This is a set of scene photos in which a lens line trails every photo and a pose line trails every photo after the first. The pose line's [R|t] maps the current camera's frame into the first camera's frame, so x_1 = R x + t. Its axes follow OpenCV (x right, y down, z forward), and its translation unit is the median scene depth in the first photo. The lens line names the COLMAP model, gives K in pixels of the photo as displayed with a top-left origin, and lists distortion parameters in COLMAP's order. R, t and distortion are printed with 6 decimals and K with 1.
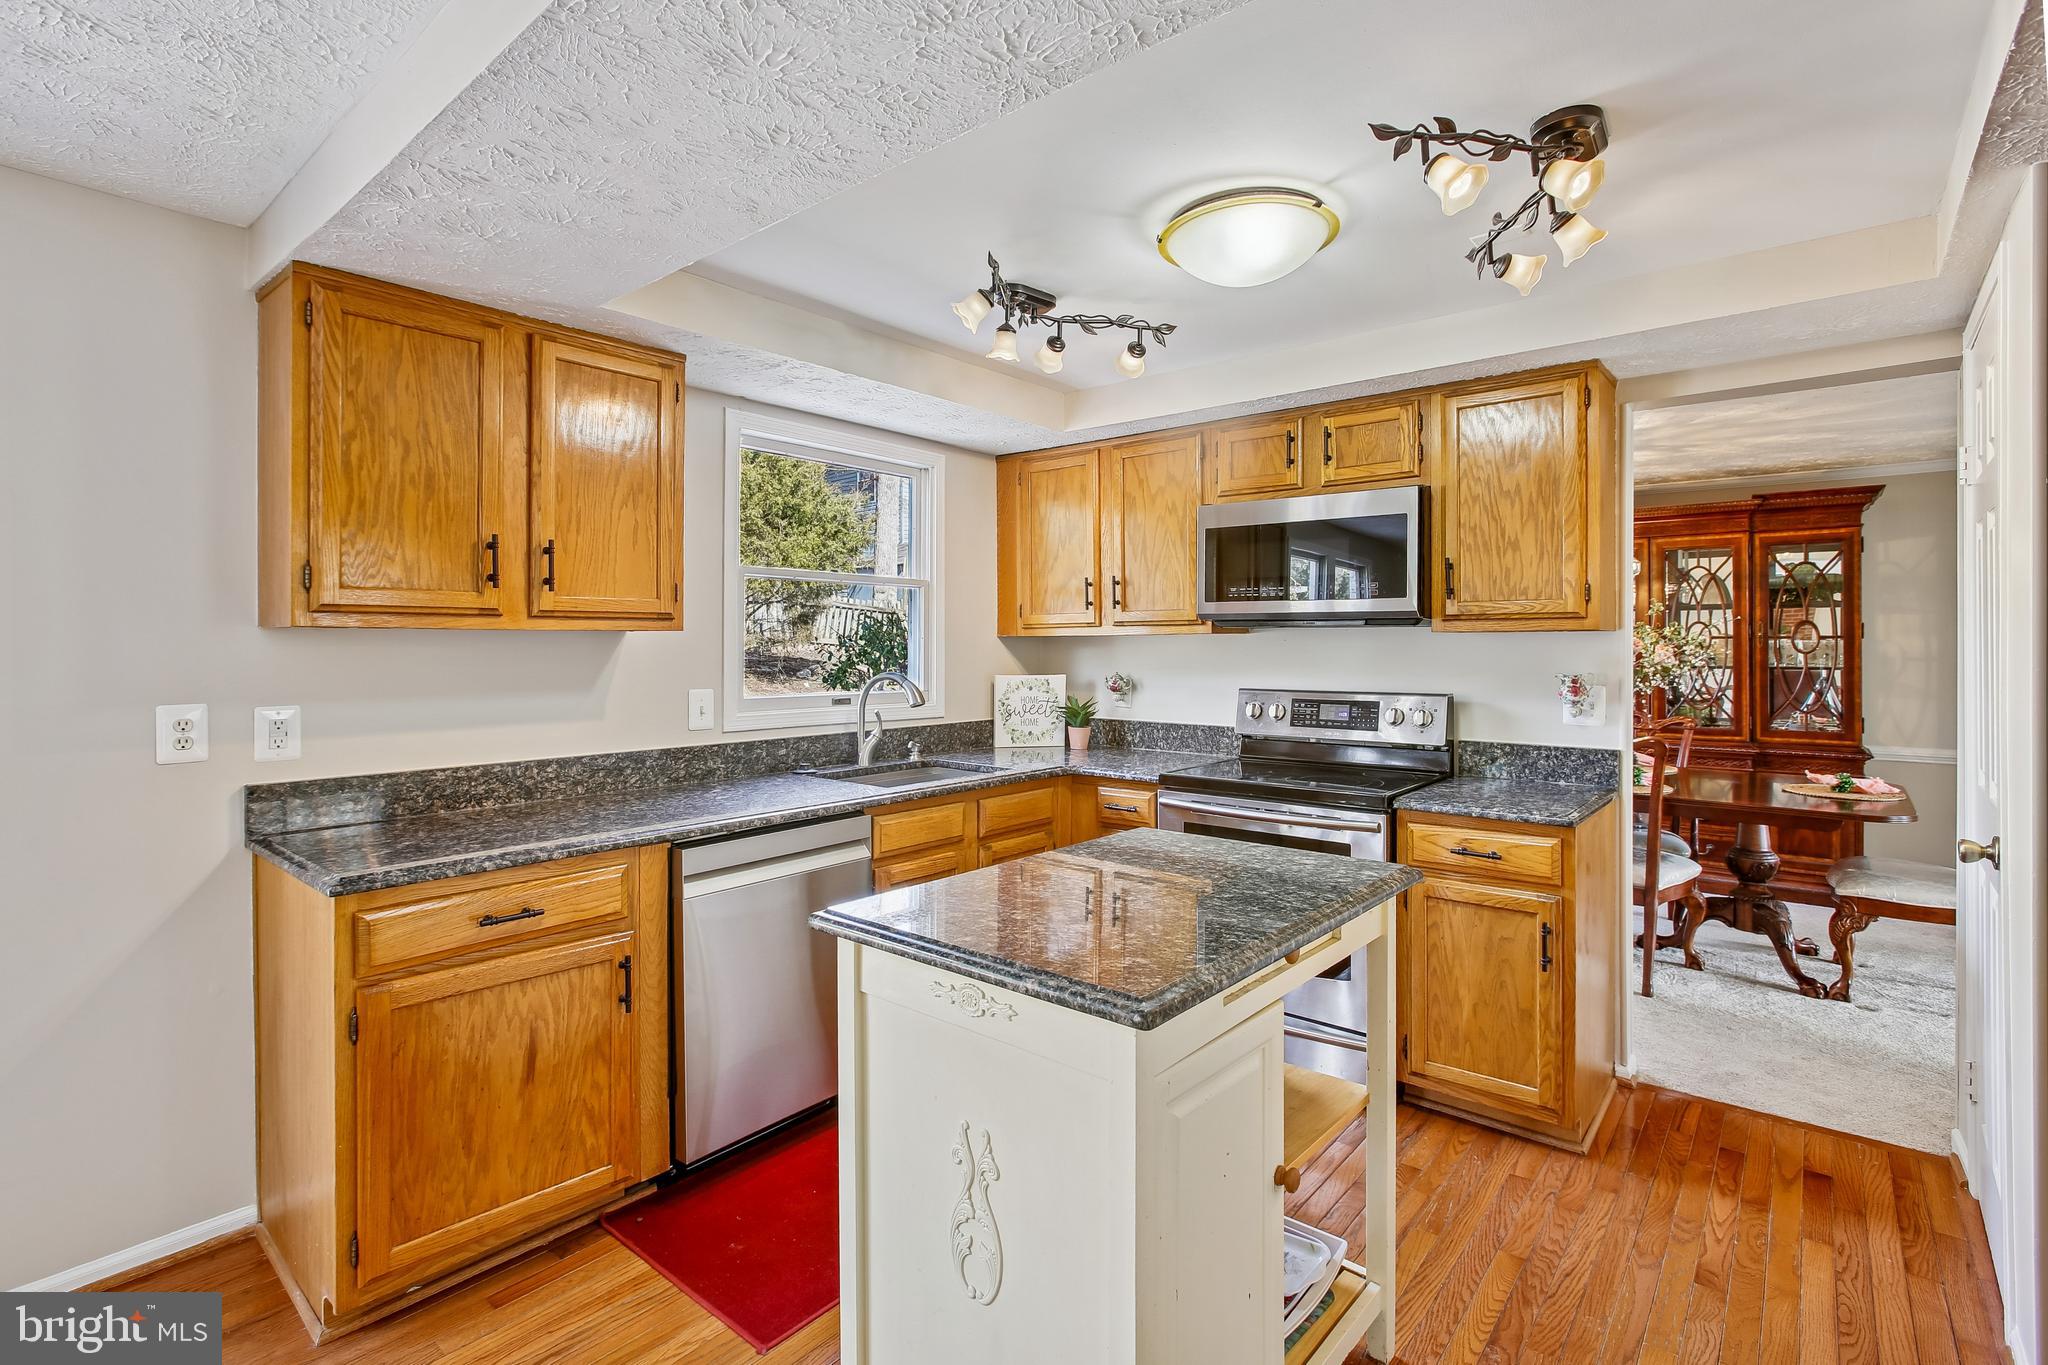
lens RADIAL K [[964.1, 0, 1029.3], [0, 964.1, 657.2], [0, 0, 1]] dist [-0.014326, 0.000582]
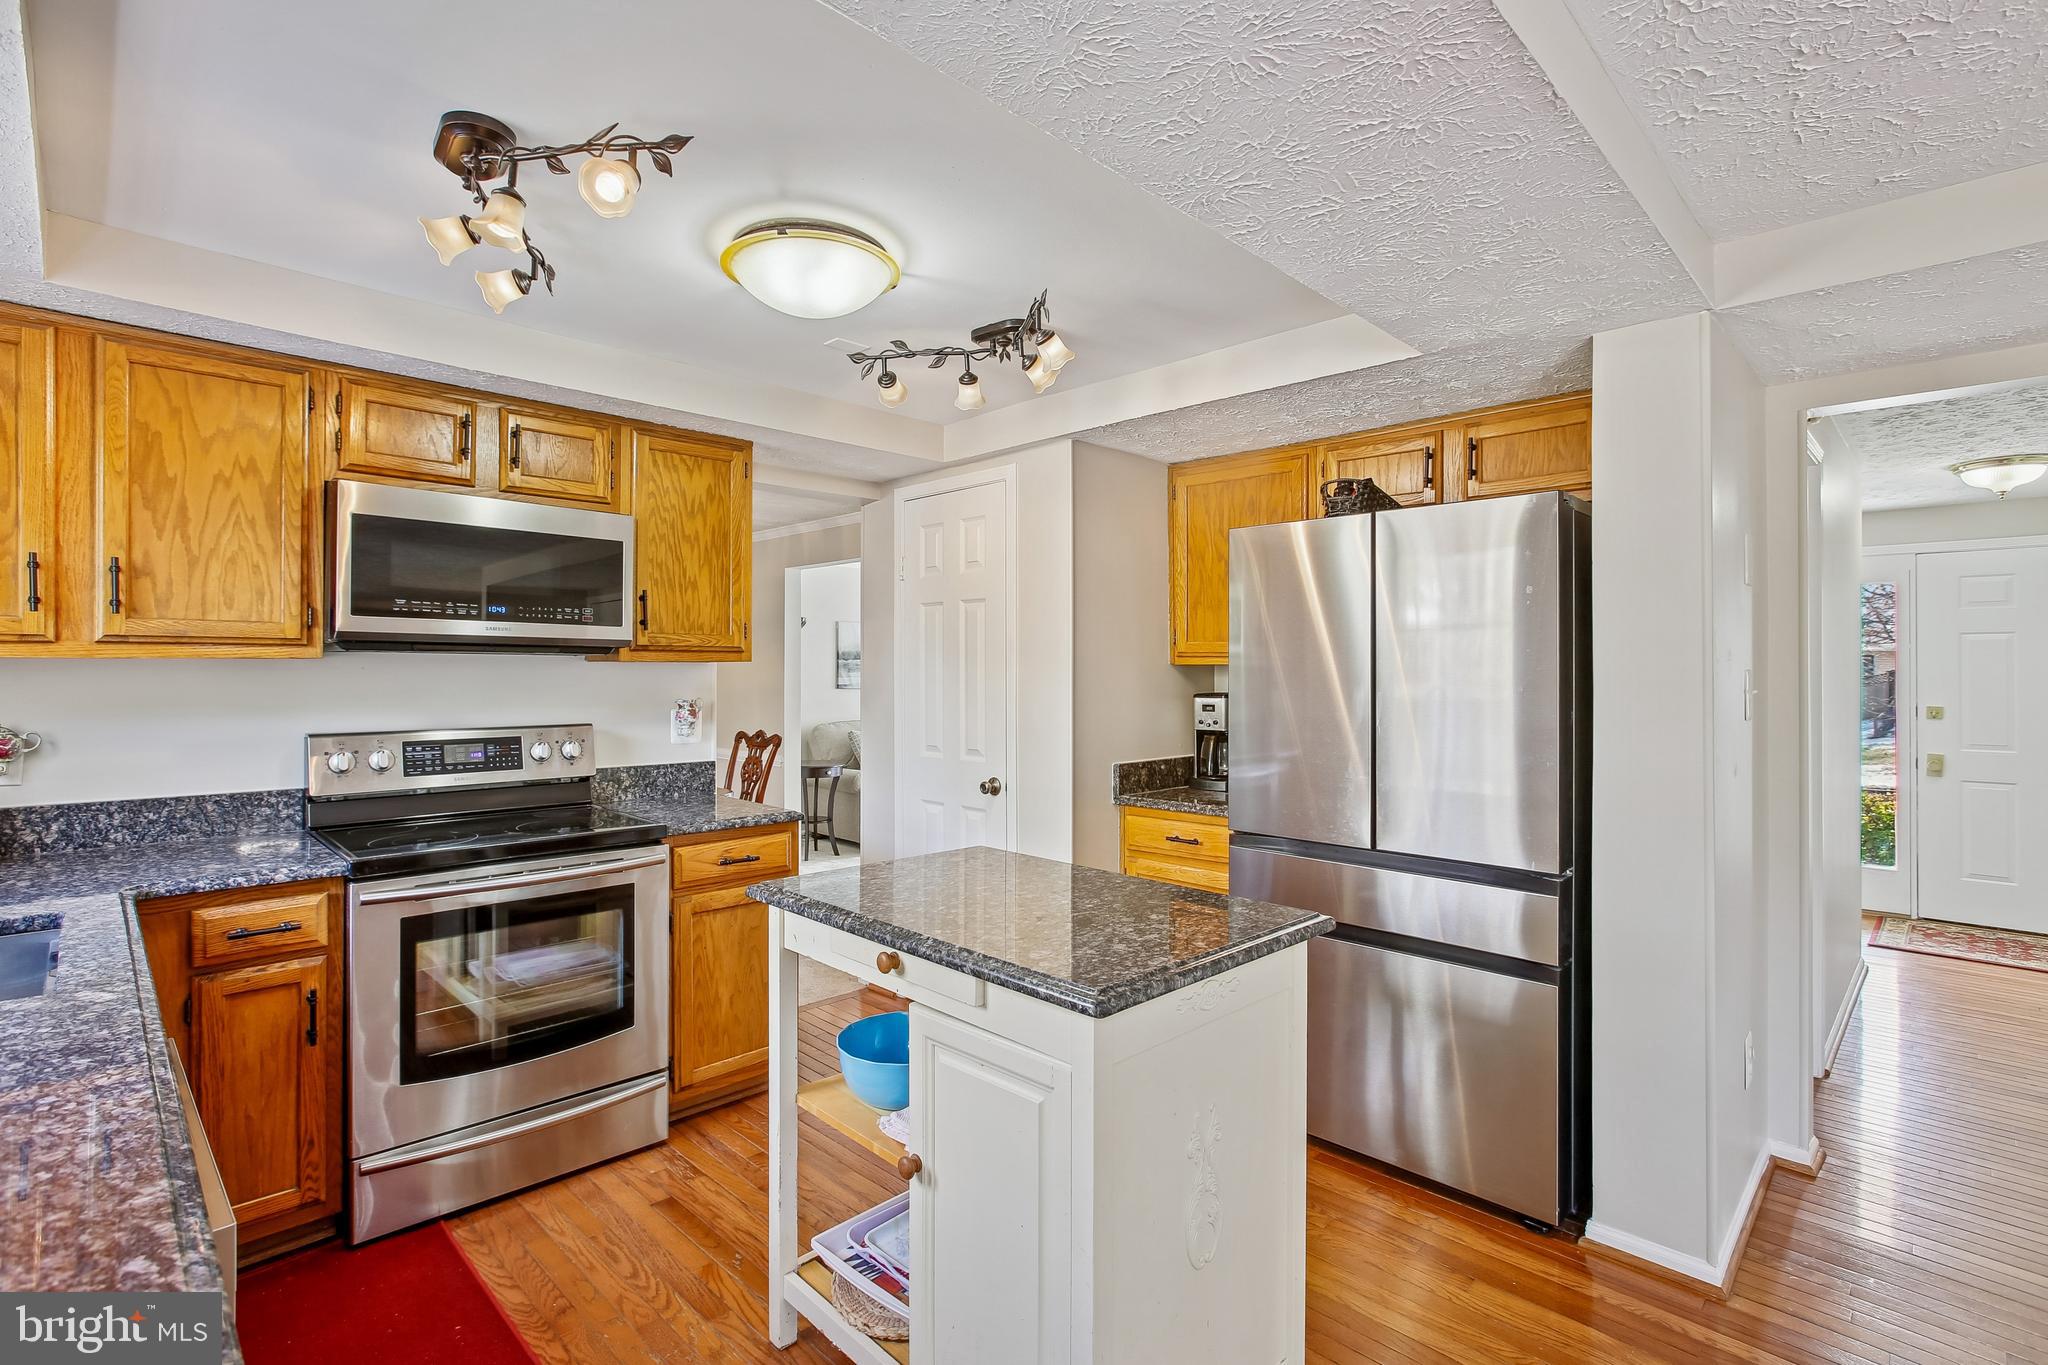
lens RADIAL K [[964.1, 0, 1029.3], [0, 964.1, 657.2], [0, 0, 1]] dist [-0.014326, 0.000582]
pose [[0.076126, 0.013067, 0.997013, -0.526472], [0.008030, 0.999874, -0.013717, -0.012722], [-0.997066, 0.009051, 0.076012, 0.473544]]
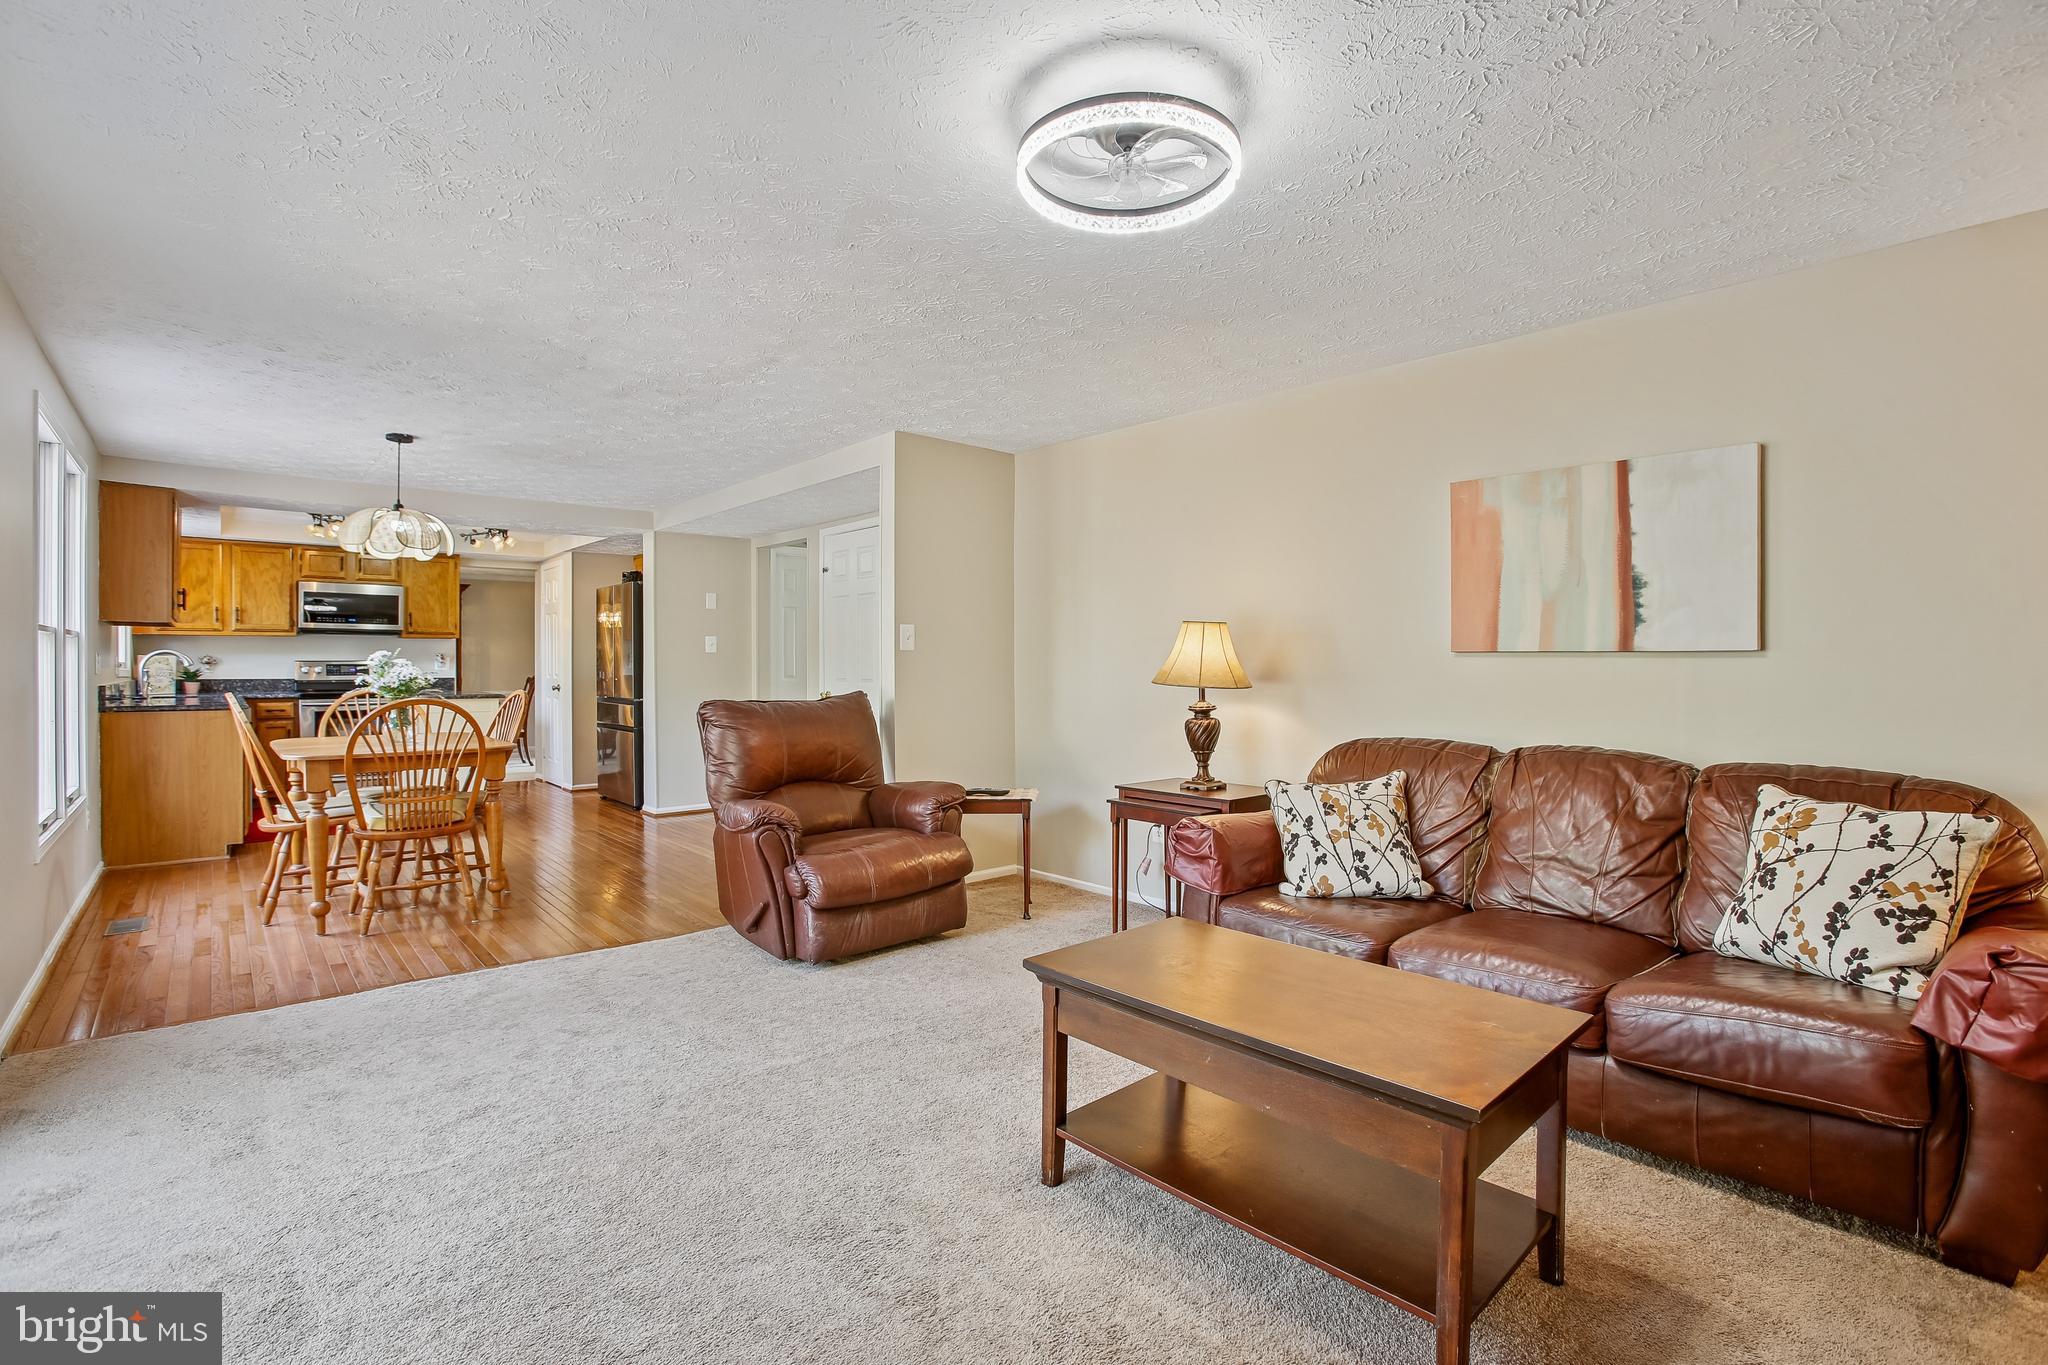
lens RADIAL K [[987.0, 0, 1021.0], [0, 987.0, 661.3], [0, 0, 1]] dist [-0.029636, 0.000877]
pose [[0.171593, 0.002642, 0.985164, -1.997745], [0.009361, 0.999947, -0.004313, 0.069324], [-0.985123, 0.009962, 0.171560, -1.225740]]
